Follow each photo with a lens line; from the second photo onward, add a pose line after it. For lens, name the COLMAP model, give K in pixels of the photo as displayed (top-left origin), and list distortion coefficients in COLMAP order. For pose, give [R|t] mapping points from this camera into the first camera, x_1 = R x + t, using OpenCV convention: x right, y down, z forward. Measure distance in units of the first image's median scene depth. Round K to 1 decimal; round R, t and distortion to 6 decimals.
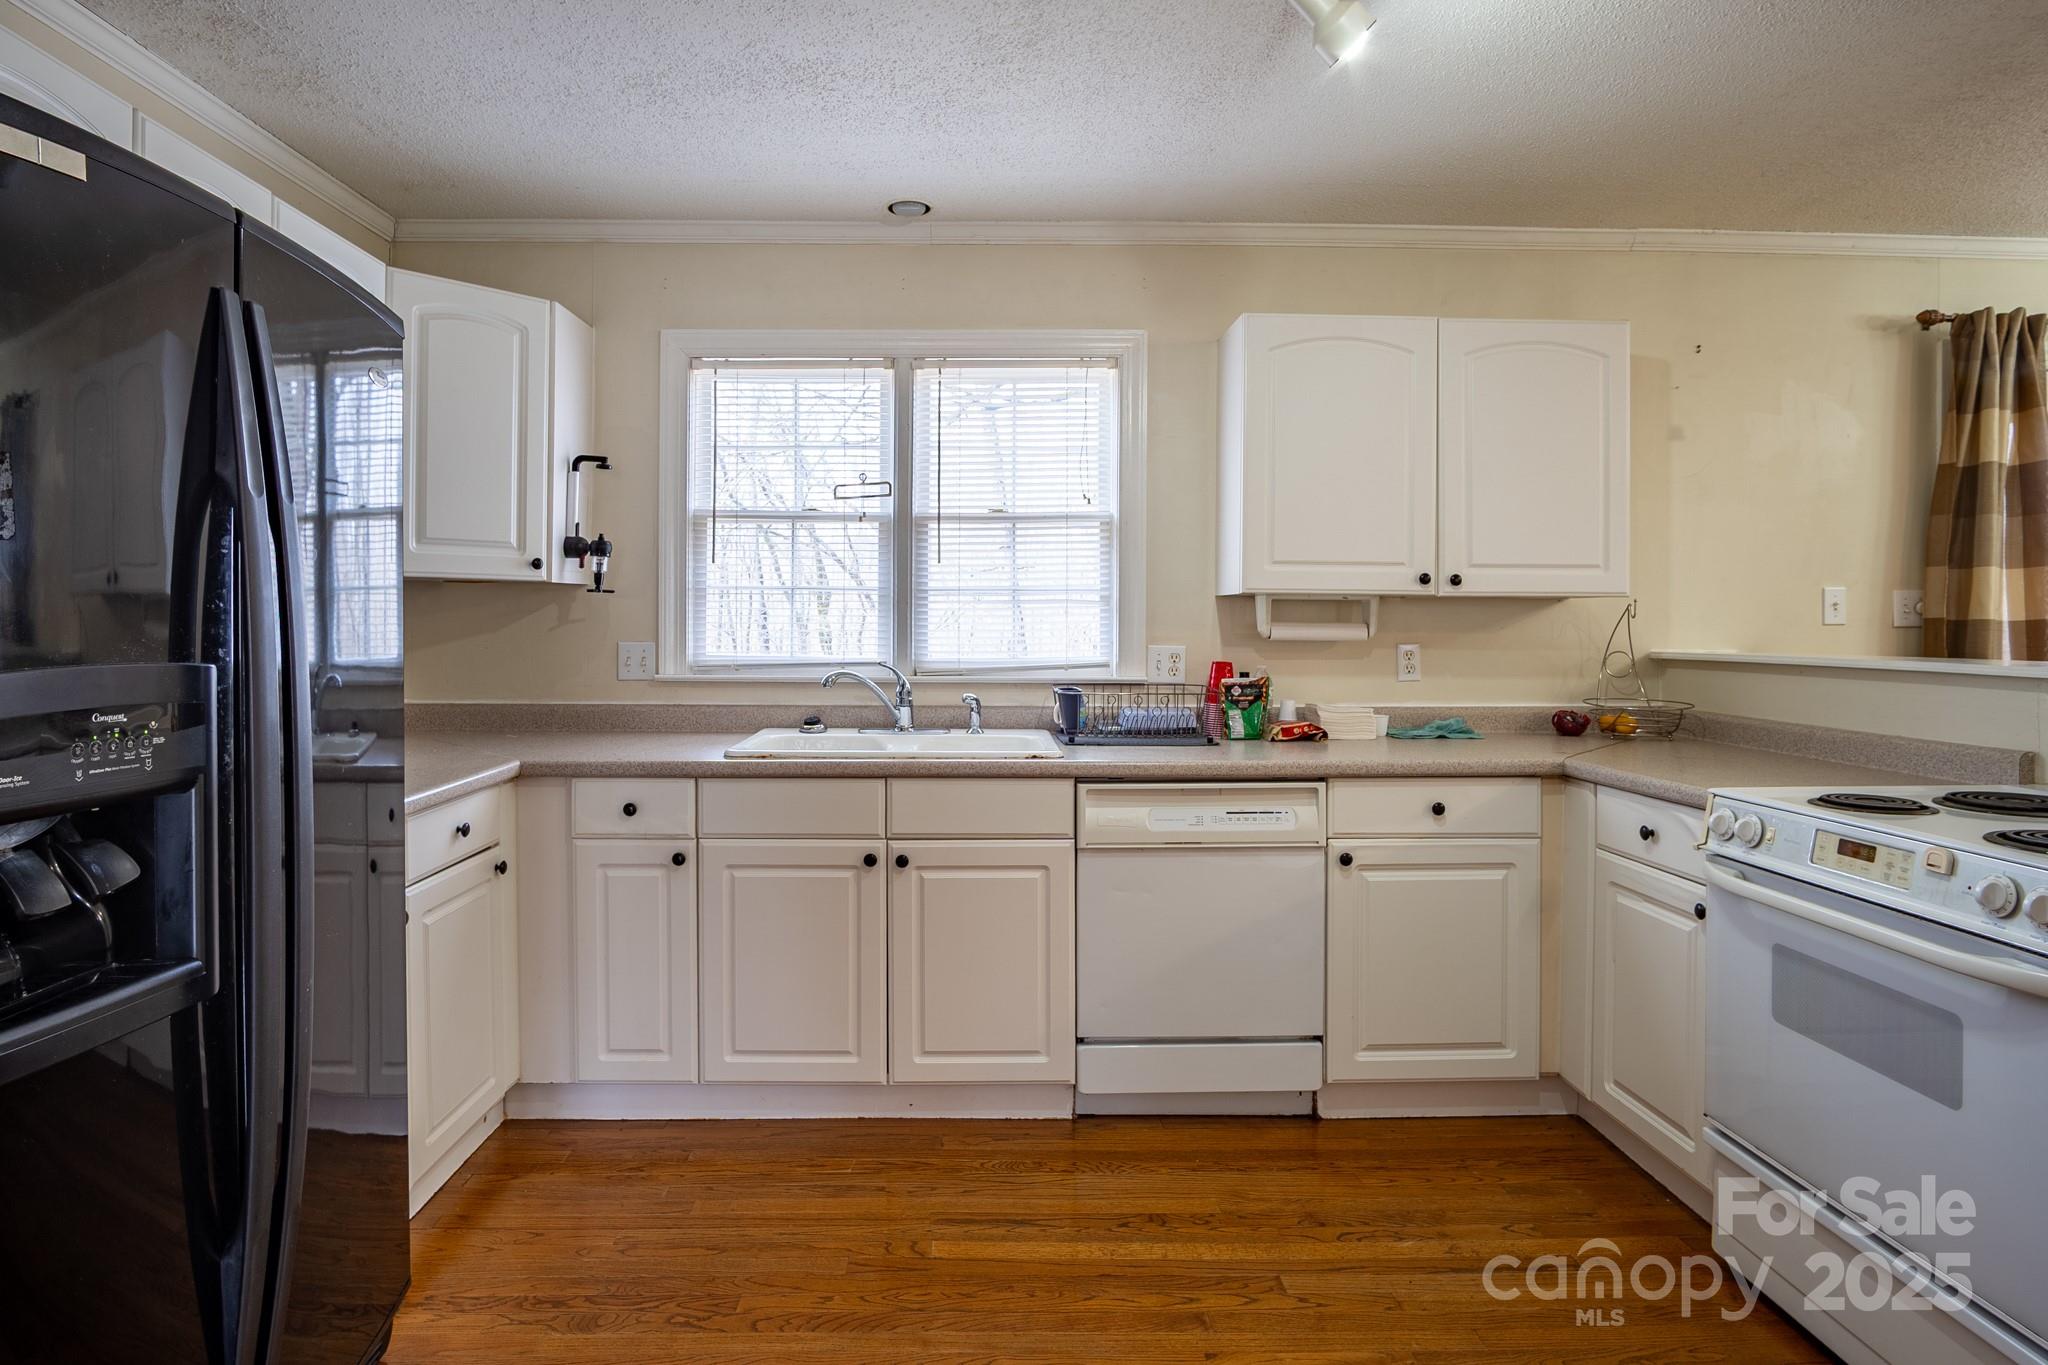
lens RADIAL K [[1098.7, 0, 977.1], [0, 1098.7, 649.7], [0, 0, 1]] dist [-0.022358, 0.000539]
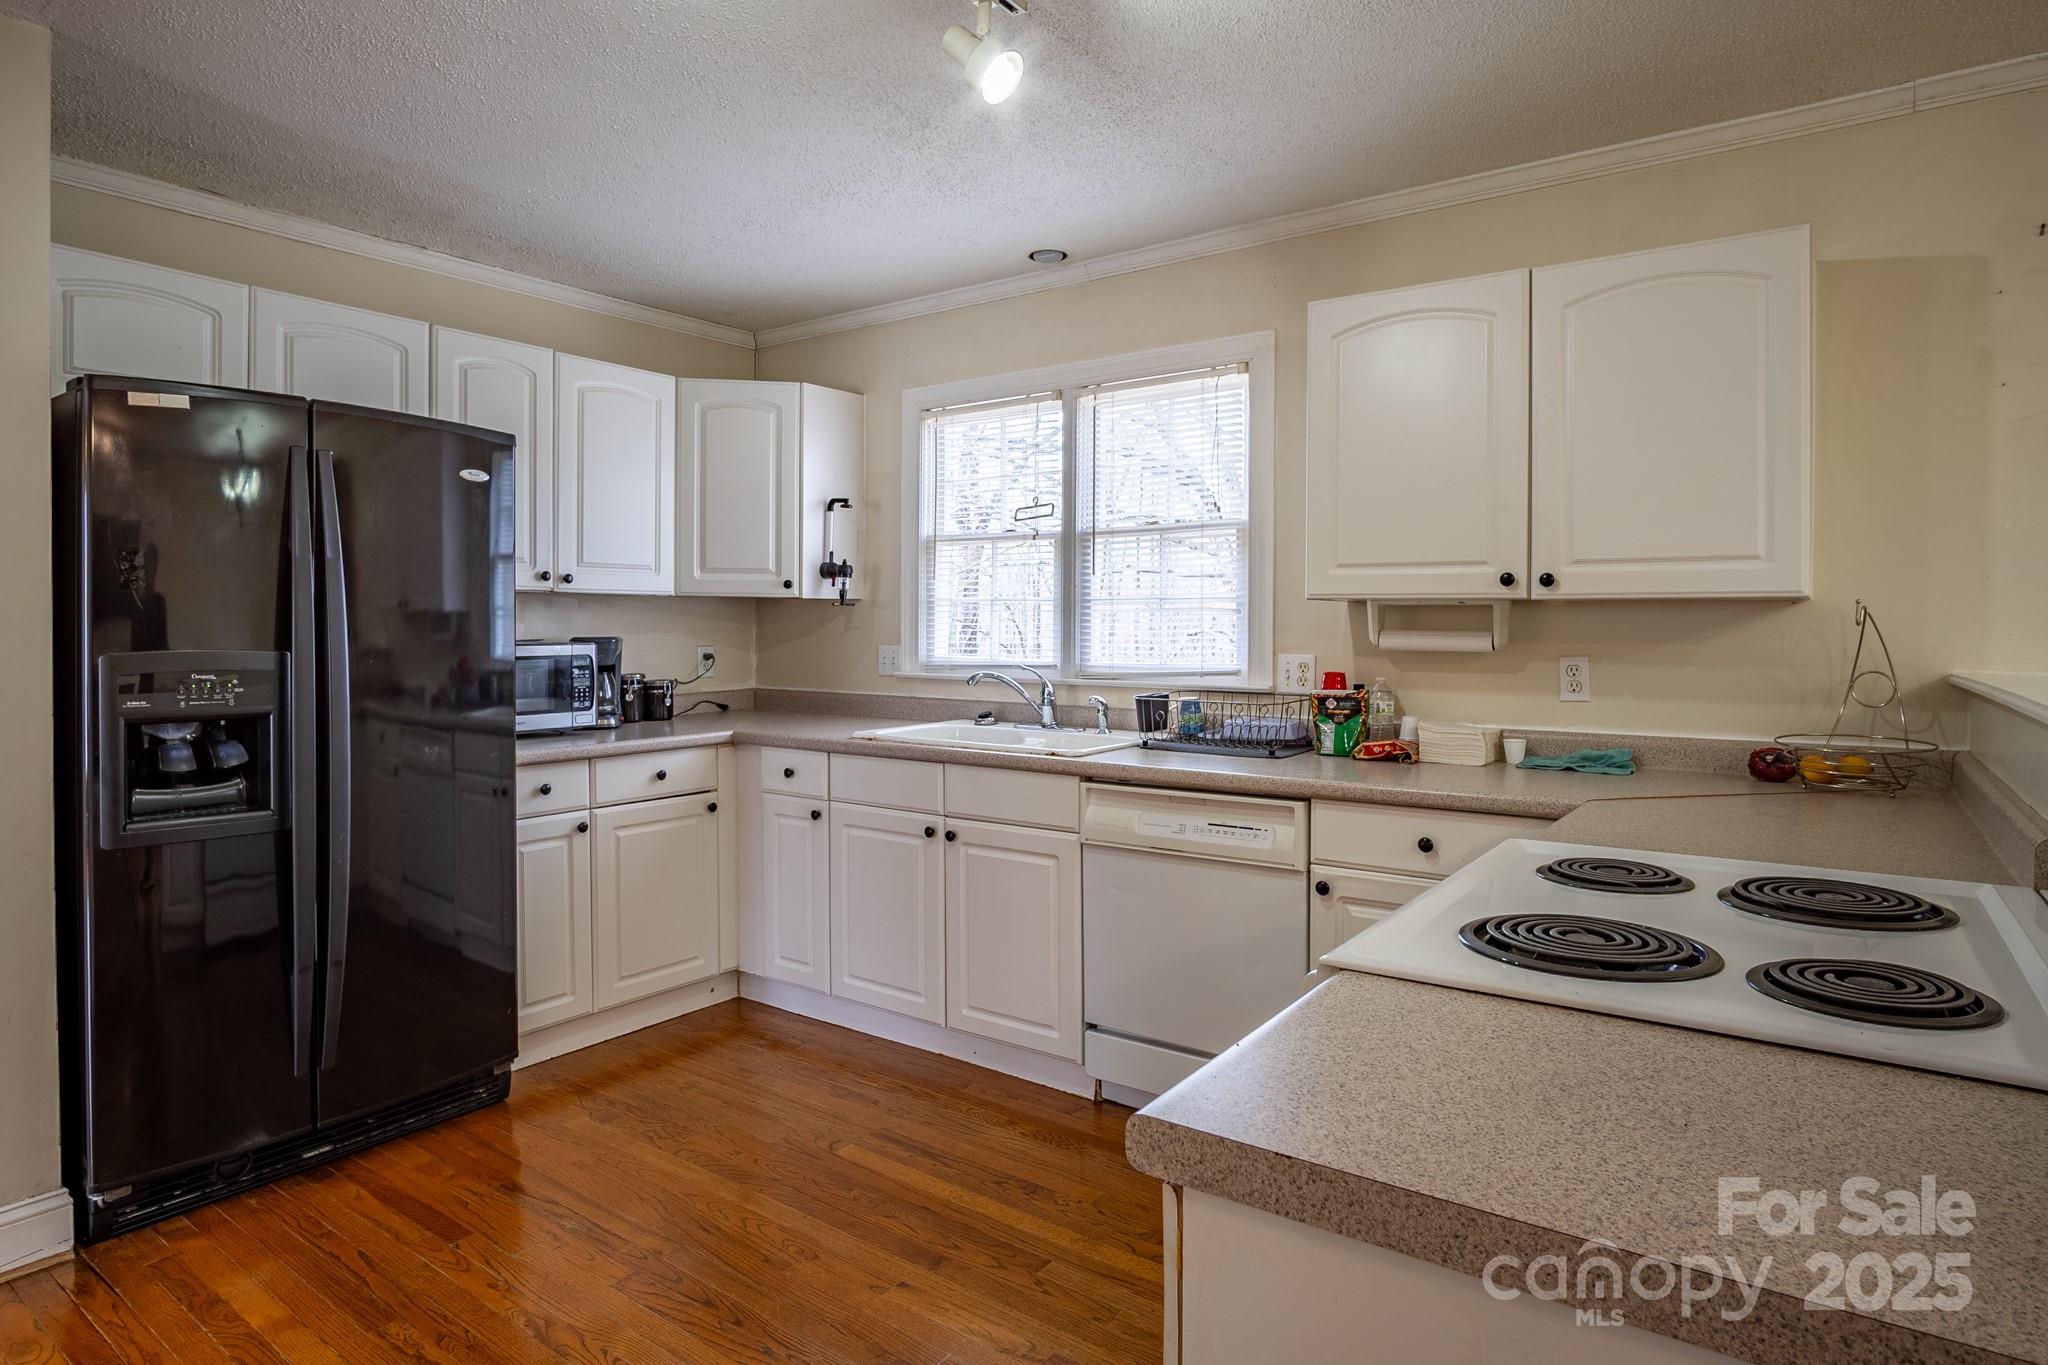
lens RADIAL K [[1103.3, 0, 1054.5], [0, 1103.3, 653.4], [0, 0, 1]] dist [-0.017063, 0.000775]
pose [[0.815926, 0.014605, -0.577971, 0.584593], [-0.016335, 0.999864, 0.002207, -0.003419], [0.577925, 0.007640, 0.816054, 0.096426]]
